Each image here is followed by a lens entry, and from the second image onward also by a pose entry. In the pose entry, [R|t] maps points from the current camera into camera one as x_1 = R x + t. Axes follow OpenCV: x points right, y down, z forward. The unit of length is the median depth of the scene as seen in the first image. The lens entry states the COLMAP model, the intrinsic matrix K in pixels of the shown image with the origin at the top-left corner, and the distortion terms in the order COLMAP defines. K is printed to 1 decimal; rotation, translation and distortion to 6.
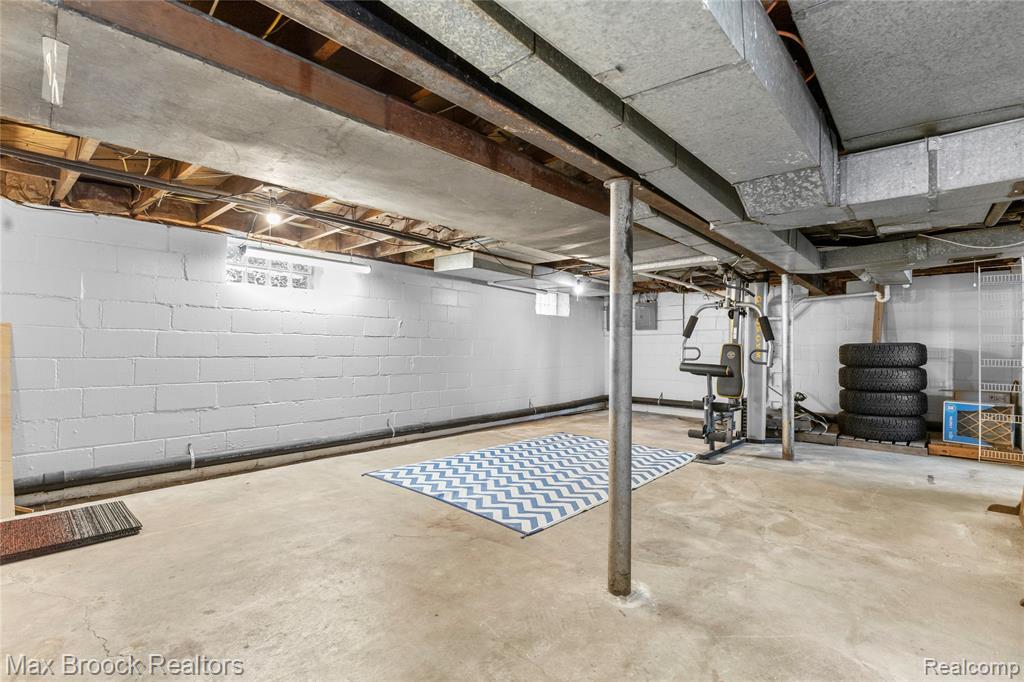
lens RADIAL K [[458.0, 0, 516.3], [0, 458.0, 341.4], [0, 0, 1]] dist [-0.000328, -0.000032]
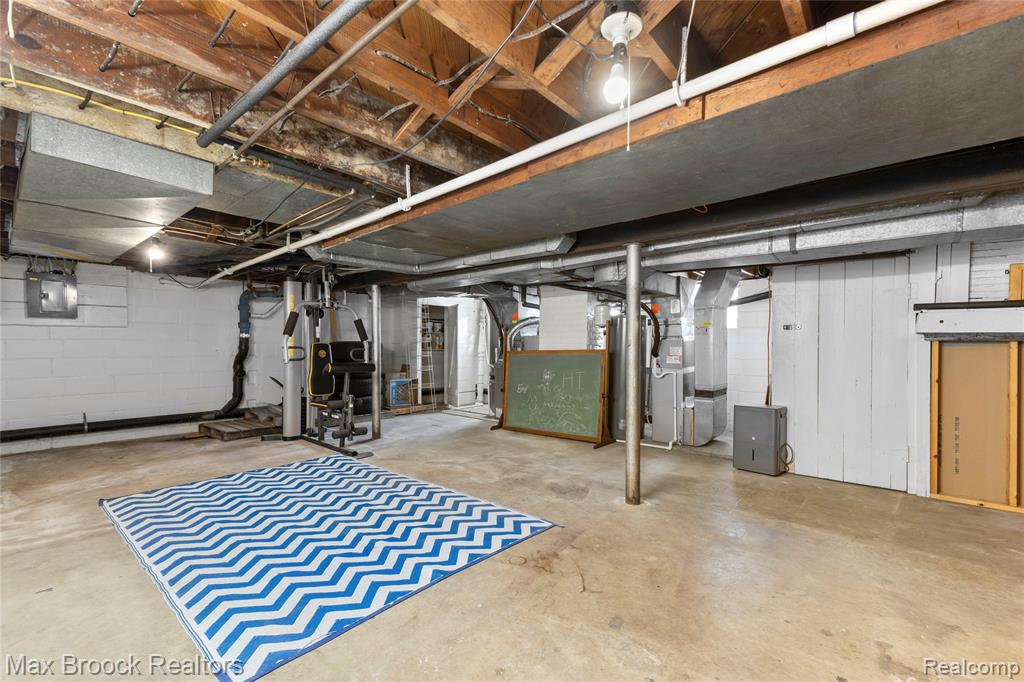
lens RADIAL K [[443.6, 0, 515.9], [0, 443.6, 346.6], [0, 0, 1]] dist [0.004456, -0.001271]
pose [[-0.019971, -0.009188, 0.999758, -0.886930], [-0.015387, 0.999842, 0.008881, -0.003937], [-0.999682, -0.015206, -0.020109, 0.983107]]
